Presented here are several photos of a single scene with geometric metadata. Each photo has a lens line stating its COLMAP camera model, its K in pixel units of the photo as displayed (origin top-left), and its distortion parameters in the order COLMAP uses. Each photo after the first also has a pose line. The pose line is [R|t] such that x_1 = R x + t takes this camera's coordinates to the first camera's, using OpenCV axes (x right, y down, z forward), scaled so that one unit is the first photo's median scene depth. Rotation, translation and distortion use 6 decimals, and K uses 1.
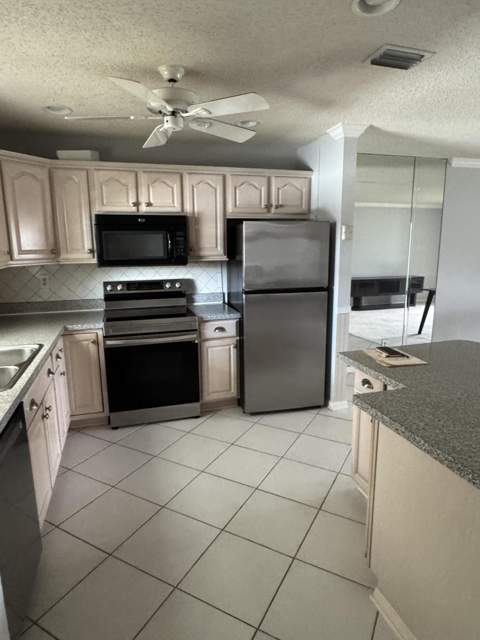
lens RADIAL K [[393.0, 0, 240.6], [0, 393.0, 318.6], [0, 0, 1]] dist [-0.002860, -0.000296]
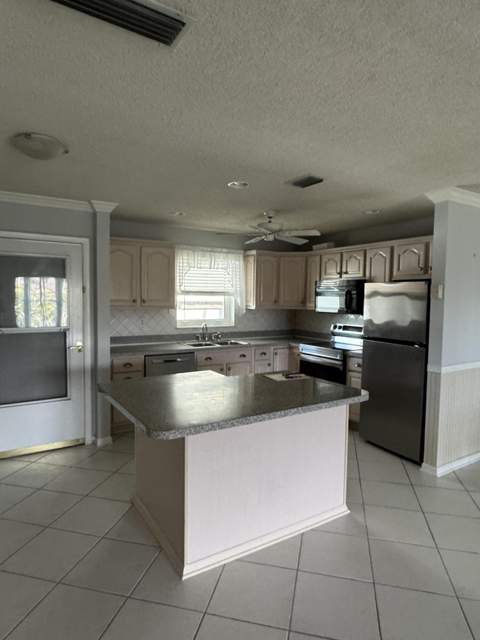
lens RADIAL K [[393.0, 0, 239.7], [0, 393.0, 320.2], [0, 0, 1]] dist [-0.002860, -0.000296]
pose [[0.260291, 0.072091, -0.962835, 1.083987], [-0.211269, 0.977296, 0.016059, -0.054341], [0.942133, 0.199237, 0.269612, 0.254970]]
